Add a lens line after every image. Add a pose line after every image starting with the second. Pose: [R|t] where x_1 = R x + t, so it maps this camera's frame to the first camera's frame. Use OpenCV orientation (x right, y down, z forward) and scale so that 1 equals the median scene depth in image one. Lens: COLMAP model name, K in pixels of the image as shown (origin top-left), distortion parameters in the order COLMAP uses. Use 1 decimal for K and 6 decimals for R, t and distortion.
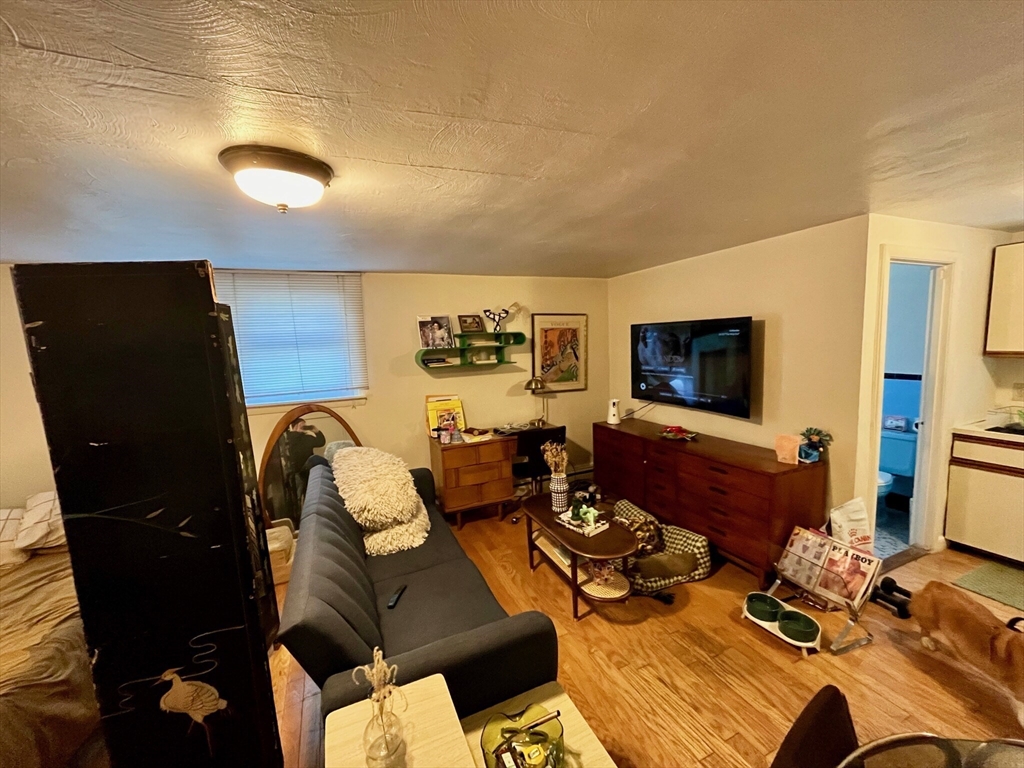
lens RADIAL K [[412.3, 0, 510.8], [0, 412.3, 387.2], [0, 0, 1]] dist [-0.003002, 0.000134]
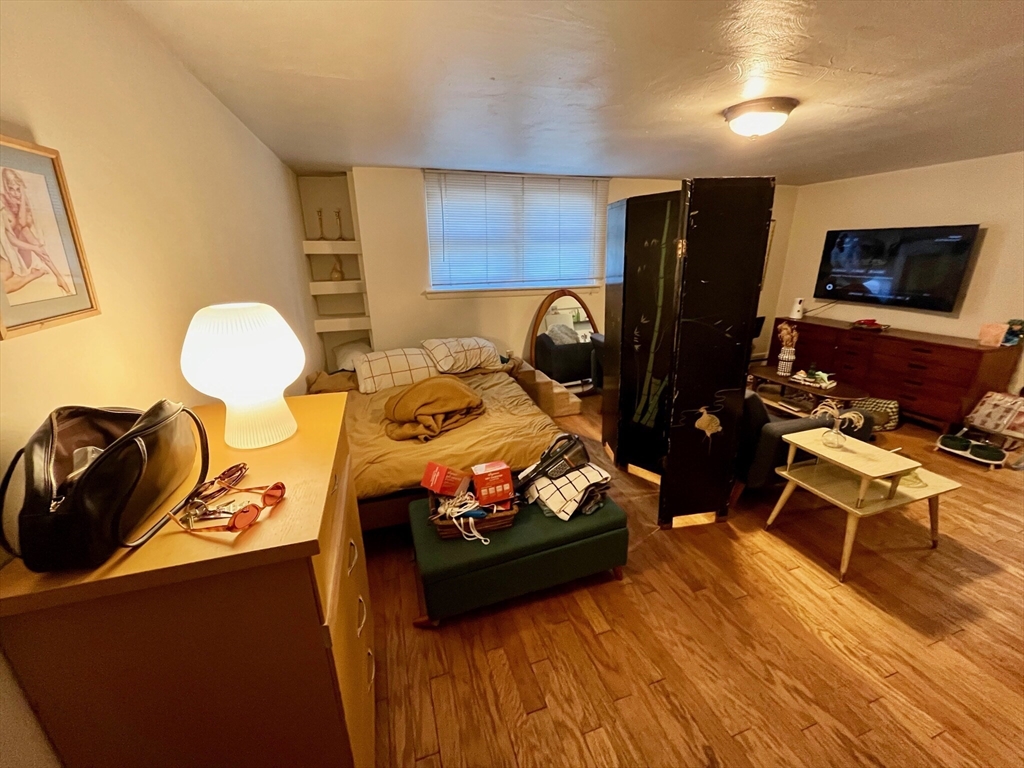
lens RADIAL K [[412.3, 0, 510.8], [0, 412.3, 387.2], [0, 0, 1]] dist [-0.003002, 0.000134]
pose [[0.994555, 0.058336, -0.086360, -0.641084], [-0.039267, 0.977344, 0.207982, 0.095464], [0.096536, -0.203458, 0.974313, -0.386513]]
